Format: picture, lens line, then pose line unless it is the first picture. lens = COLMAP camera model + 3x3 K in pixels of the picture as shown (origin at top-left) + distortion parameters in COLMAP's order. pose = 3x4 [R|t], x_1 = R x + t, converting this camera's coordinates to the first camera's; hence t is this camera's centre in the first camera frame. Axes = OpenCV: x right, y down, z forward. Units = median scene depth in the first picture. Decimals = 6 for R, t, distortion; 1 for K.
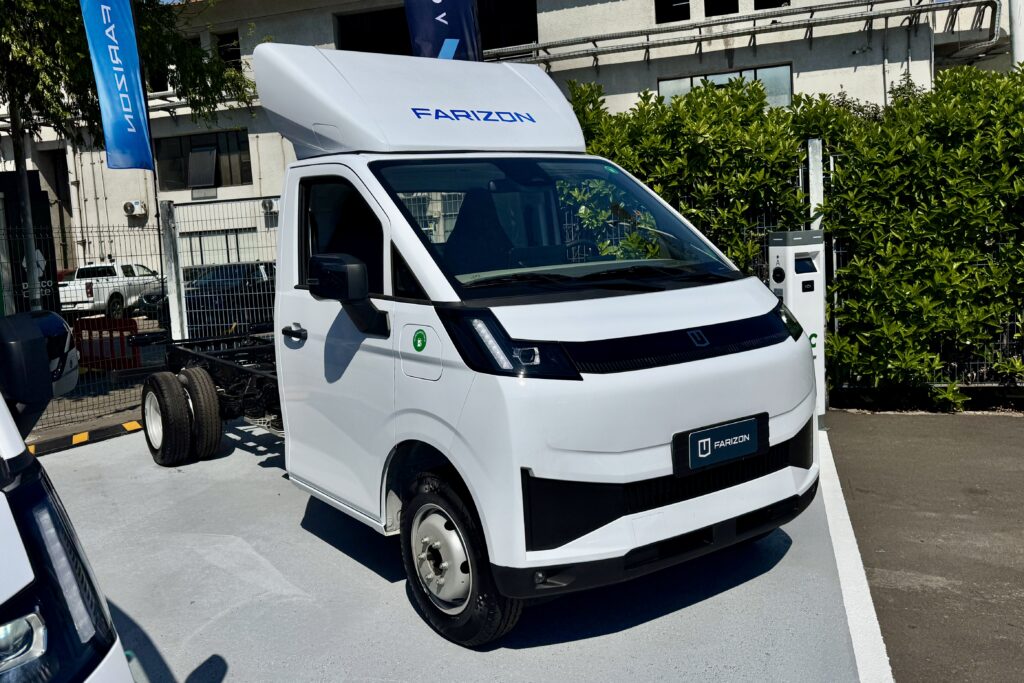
lens RADIAL K [[1046.6, 0, 493.0], [0, 1046.6, 342.6], [0, 0, 1]] dist [0.145708, -0.452110]
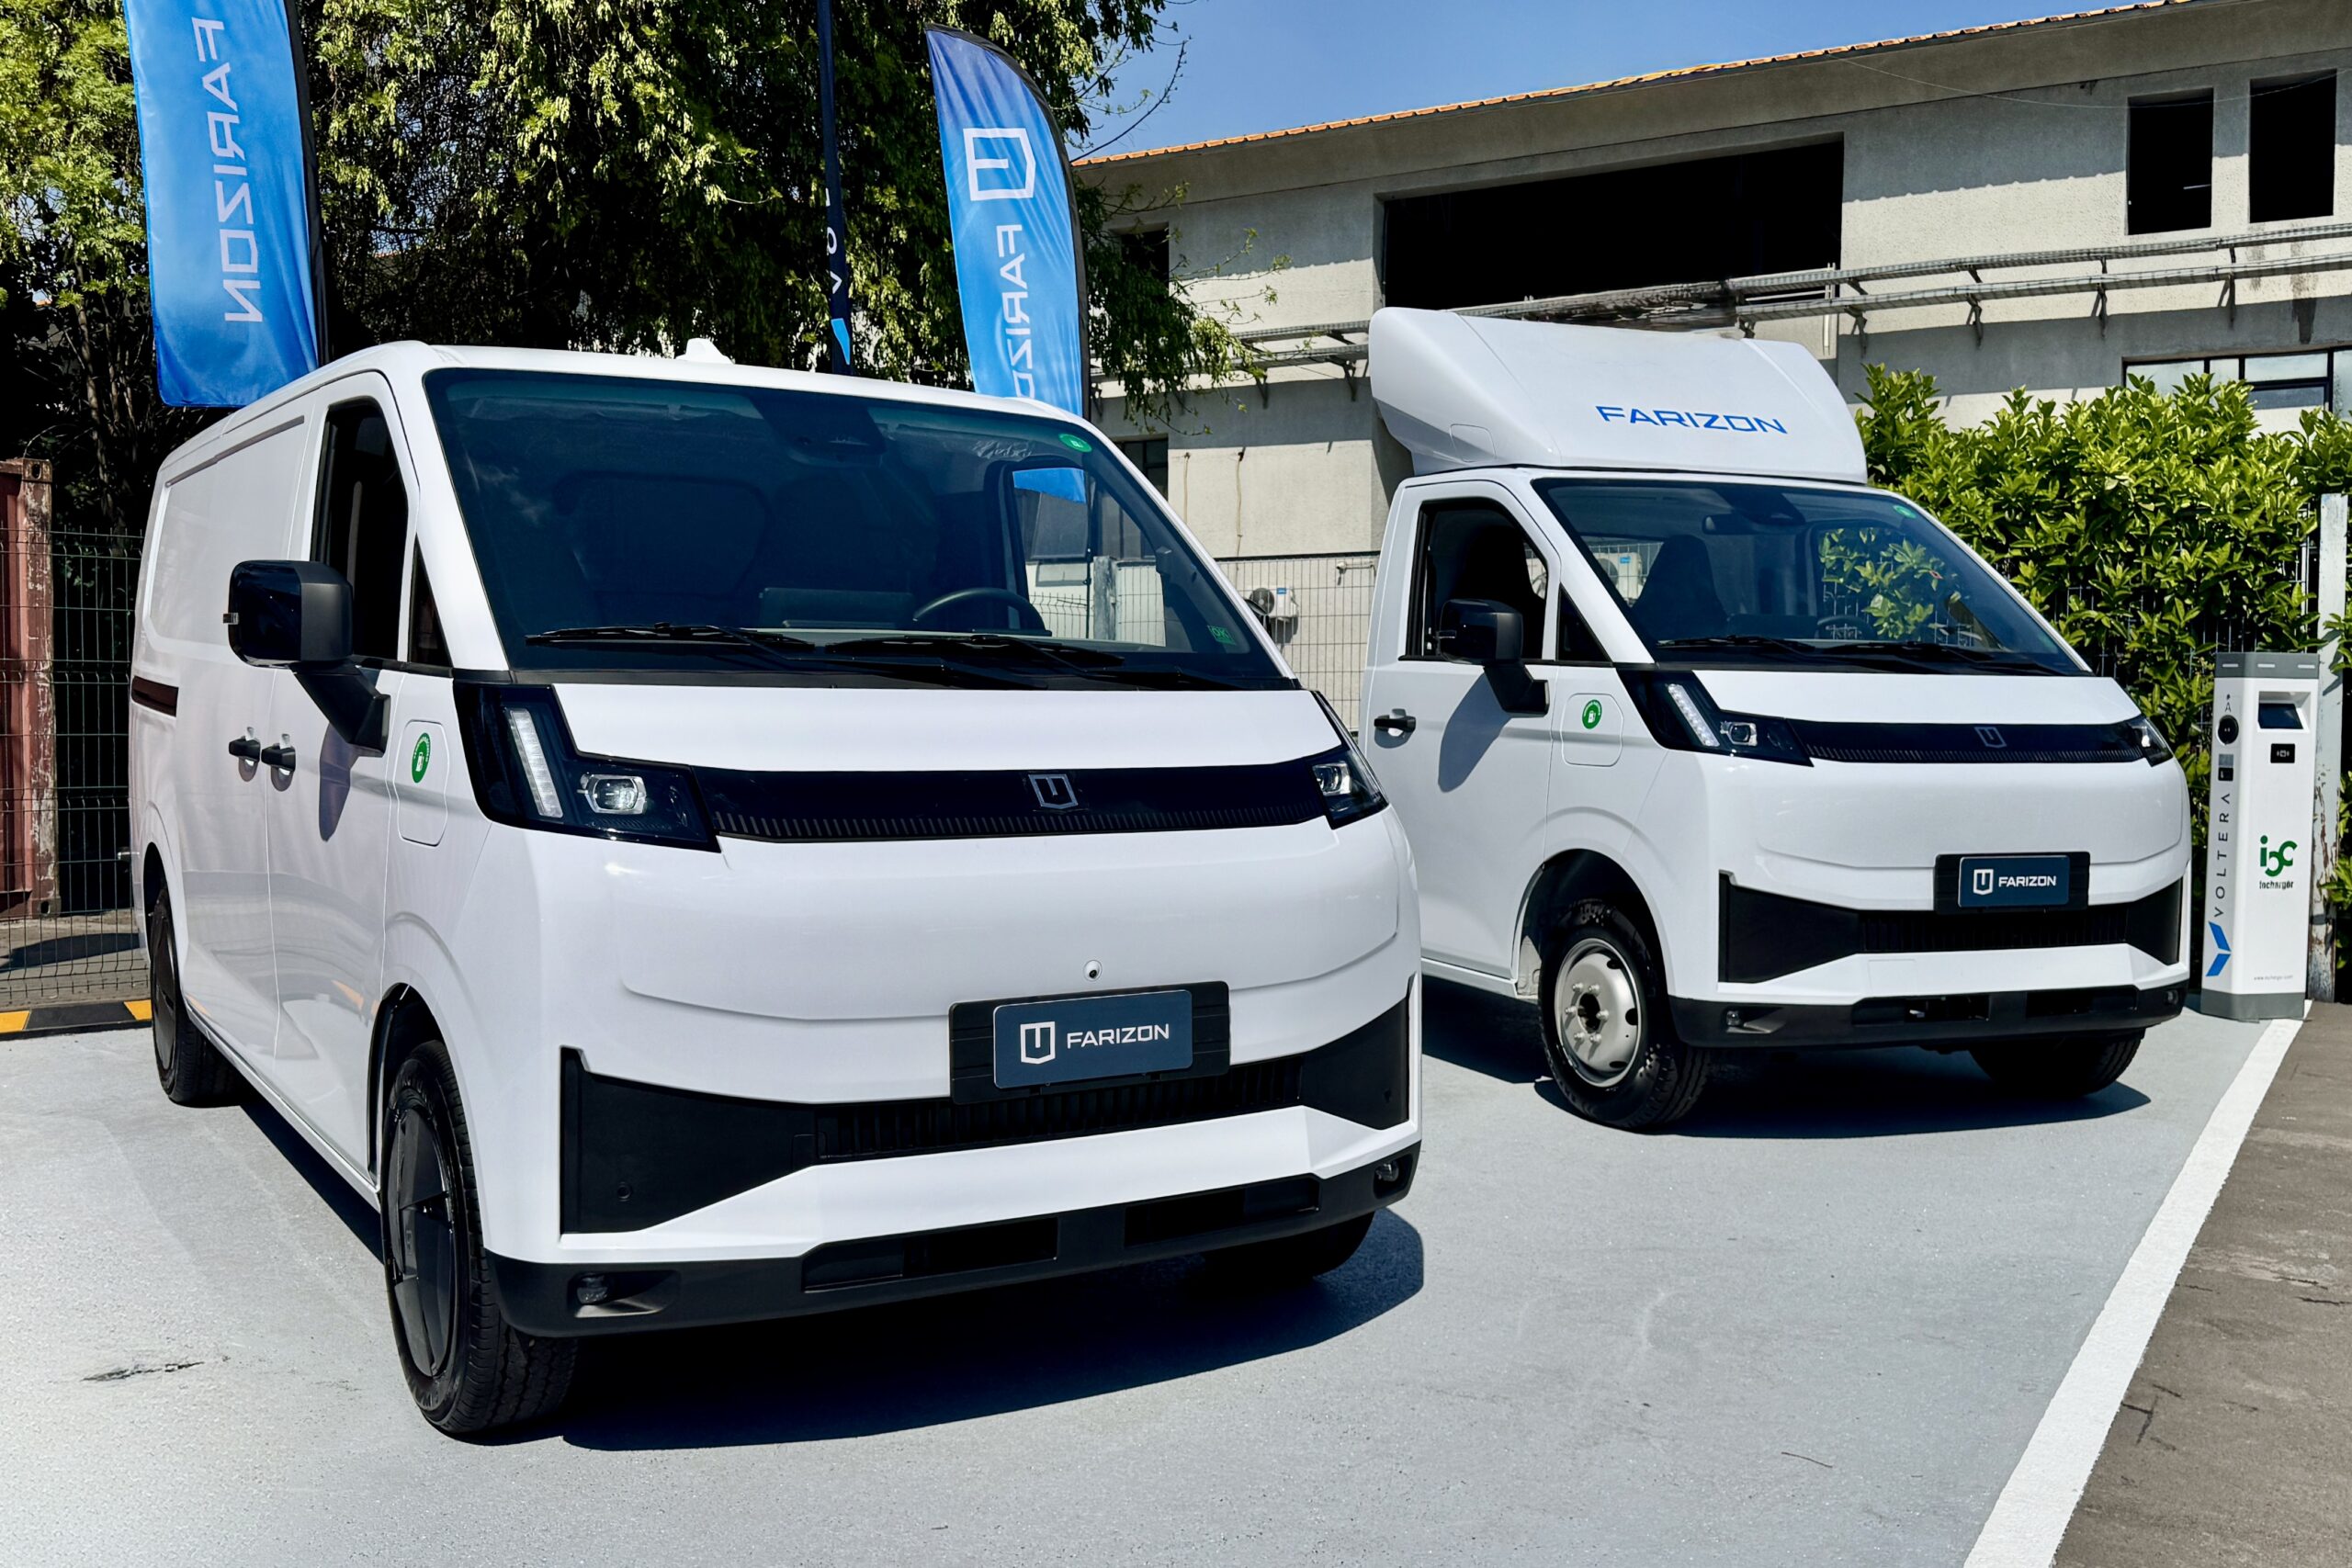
lens RADIAL K [[2403.7, 0, 1132.3], [0, 2403.7, 786.4], [0, 0, 1]] dist [0.145708, -0.452110]
pose [[0.971488, 0.076381, -0.224448, 0.000702], [-0.089761, 0.994707, -0.050011, 0.068932], [0.219440, 0.068732, 0.973202, -0.309194]]
